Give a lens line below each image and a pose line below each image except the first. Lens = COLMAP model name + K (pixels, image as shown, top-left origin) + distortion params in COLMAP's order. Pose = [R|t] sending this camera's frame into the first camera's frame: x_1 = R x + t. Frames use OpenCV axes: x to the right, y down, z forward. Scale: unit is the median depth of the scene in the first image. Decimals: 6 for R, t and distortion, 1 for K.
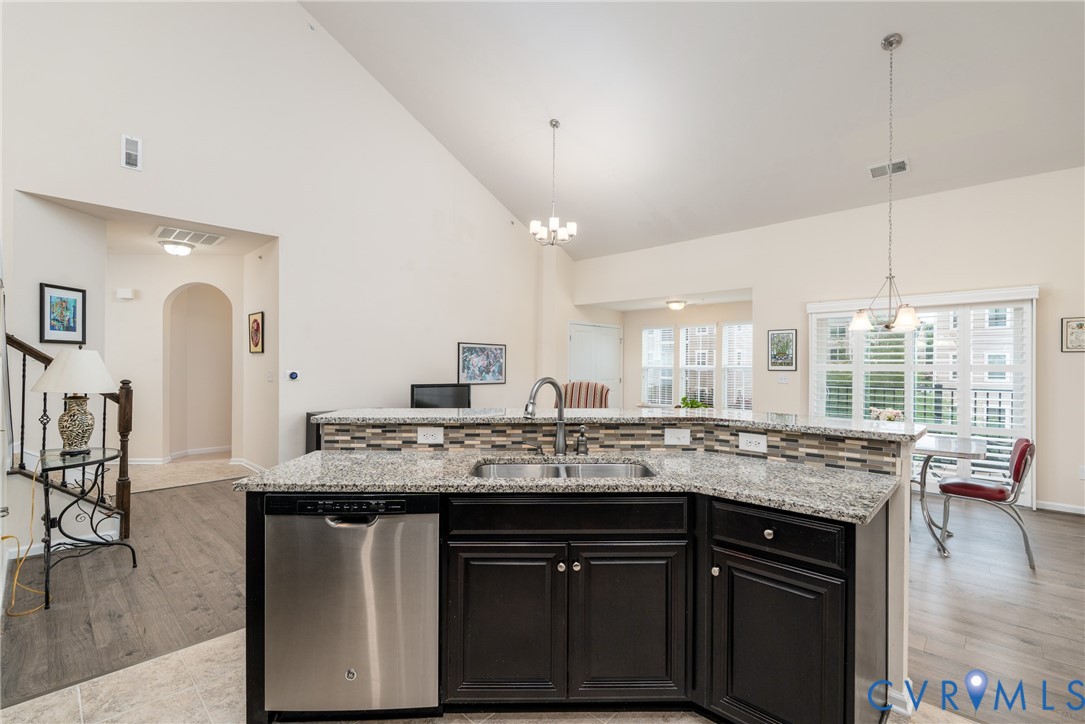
lens RADIAL K [[484.8, 0, 546.0], [0, 484.8, 355.3], [0, 0, 1]] dist [-0.004885, 0.001115]
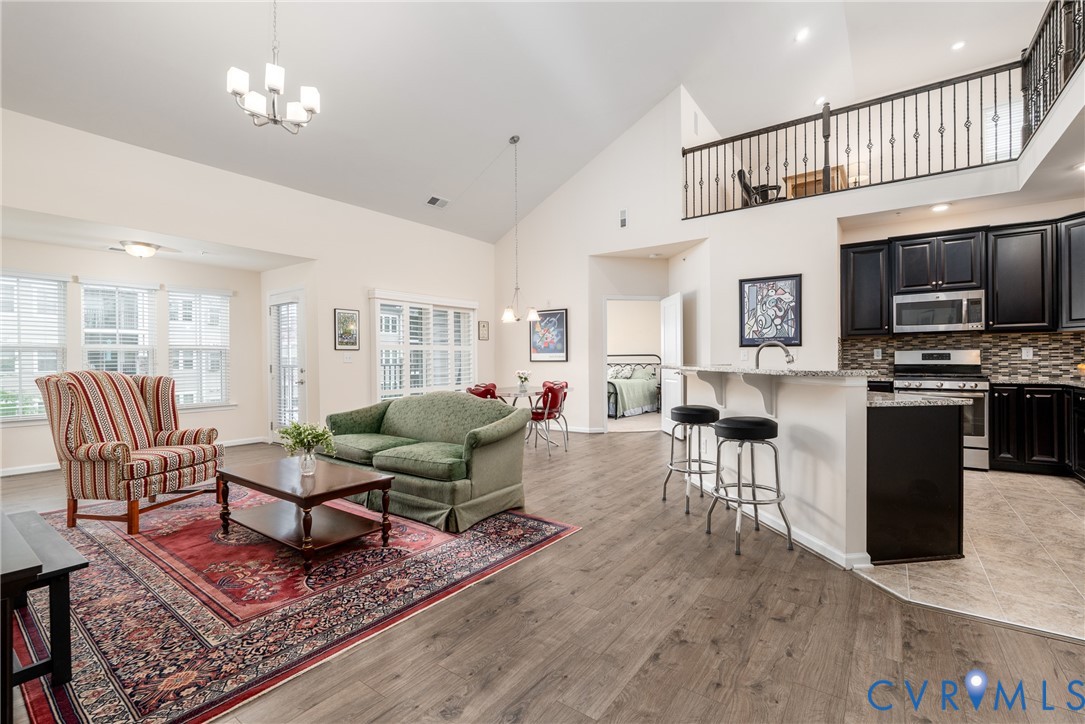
lens RADIAL K [[484.8, 0, 541.4], [0, 484.8, 360.8], [0, 0, 1]] dist [-0.004885, 0.001115]
pose [[-0.132050, -0.007412, 0.991215, -0.638515], [-0.013964, 0.999887, 0.005617, 0.047960], [-0.991145, -0.013100, -0.132139, 0.825938]]
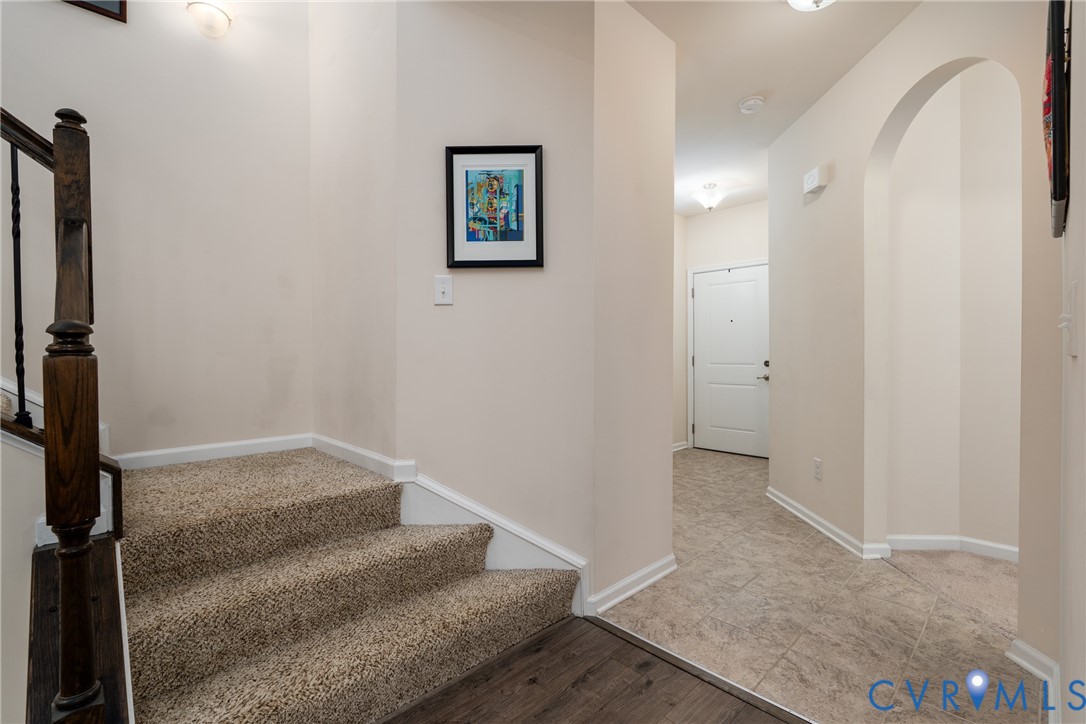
lens RADIAL K [[485.3, 0, 547.0], [0, 485.3, 358.2], [0, 0, 1]] dist [-0.004885, 0.001115]
pose [[-0.039783, 0.002702, -0.999205, -0.421262], [0.022256, 0.999751, 0.001817, 0.051470], [0.998960, -0.022166, -0.039833, 0.853590]]
